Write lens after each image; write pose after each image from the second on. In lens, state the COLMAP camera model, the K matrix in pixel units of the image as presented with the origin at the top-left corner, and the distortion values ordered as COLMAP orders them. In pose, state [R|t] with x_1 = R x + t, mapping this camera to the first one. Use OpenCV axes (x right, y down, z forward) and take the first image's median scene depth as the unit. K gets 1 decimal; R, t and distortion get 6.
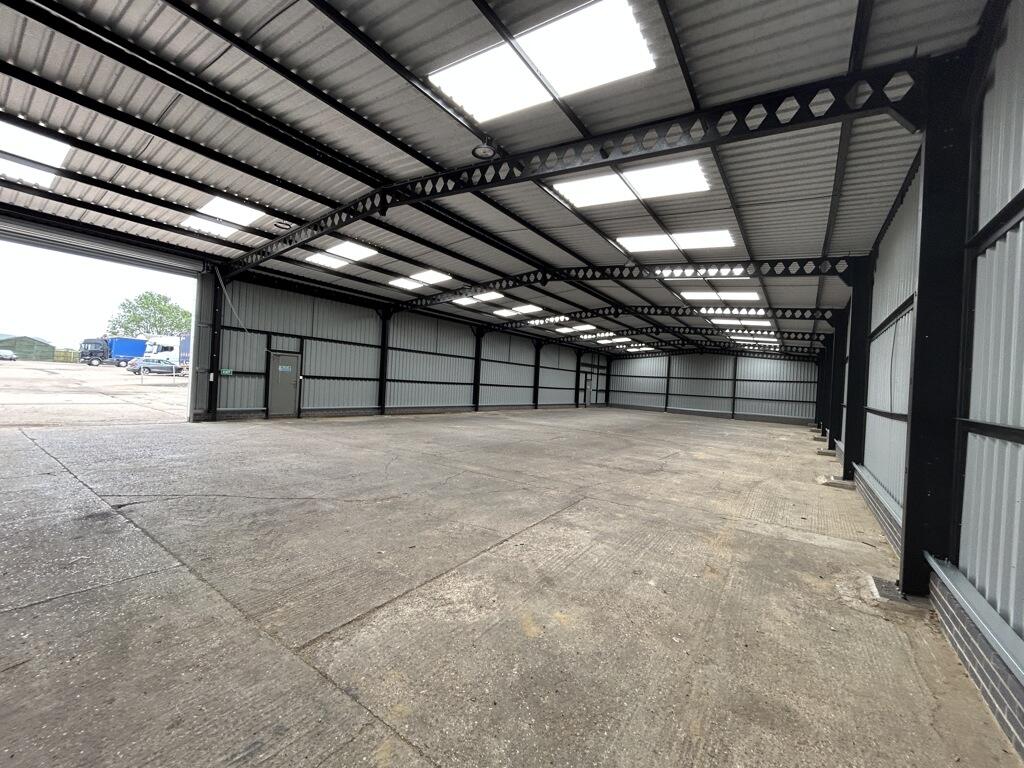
lens RADIAL K [[409.6, 0, 500.2], [0, 409.6, 382.4], [0, 0, 1]] dist [0.000259, -0.000012]
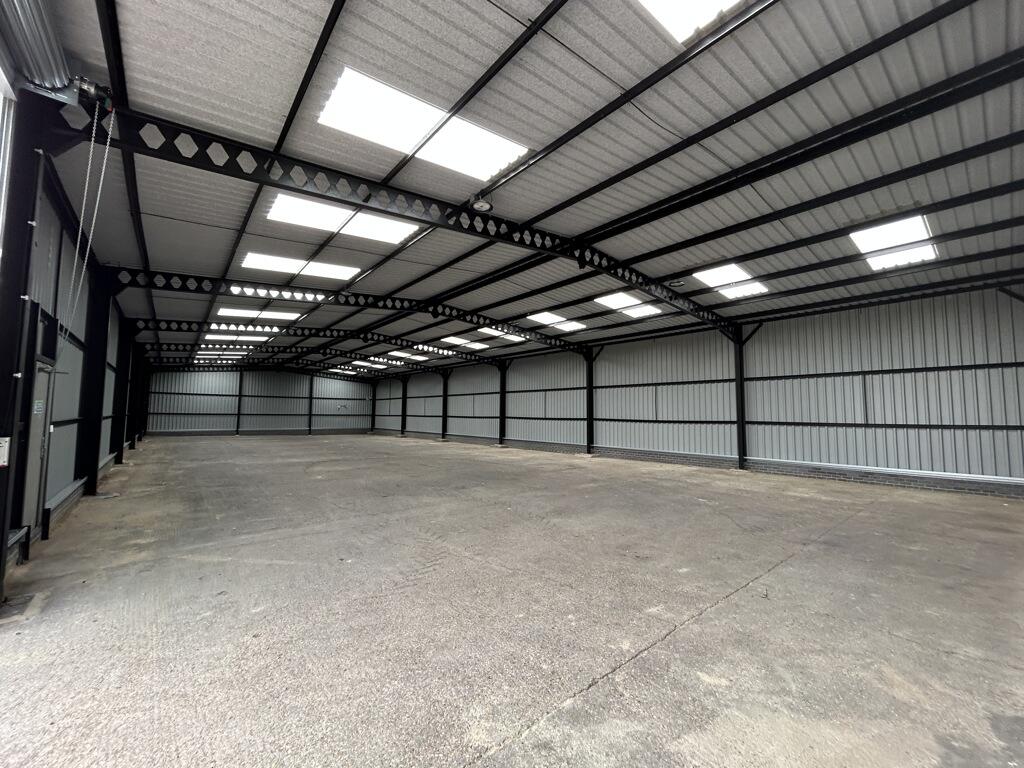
lens RADIAL K [[412.7, 0, 510.0], [0, 412.7, 383.7], [0, 0, 1]] dist [-0.000850, -0.000175]
pose [[-0.238265, -0.129863, -0.962479, 0.858001], [-0.024289, 0.991507, -0.127766, 0.047824], [0.970896, -0.007064, -0.239396, 1.175363]]
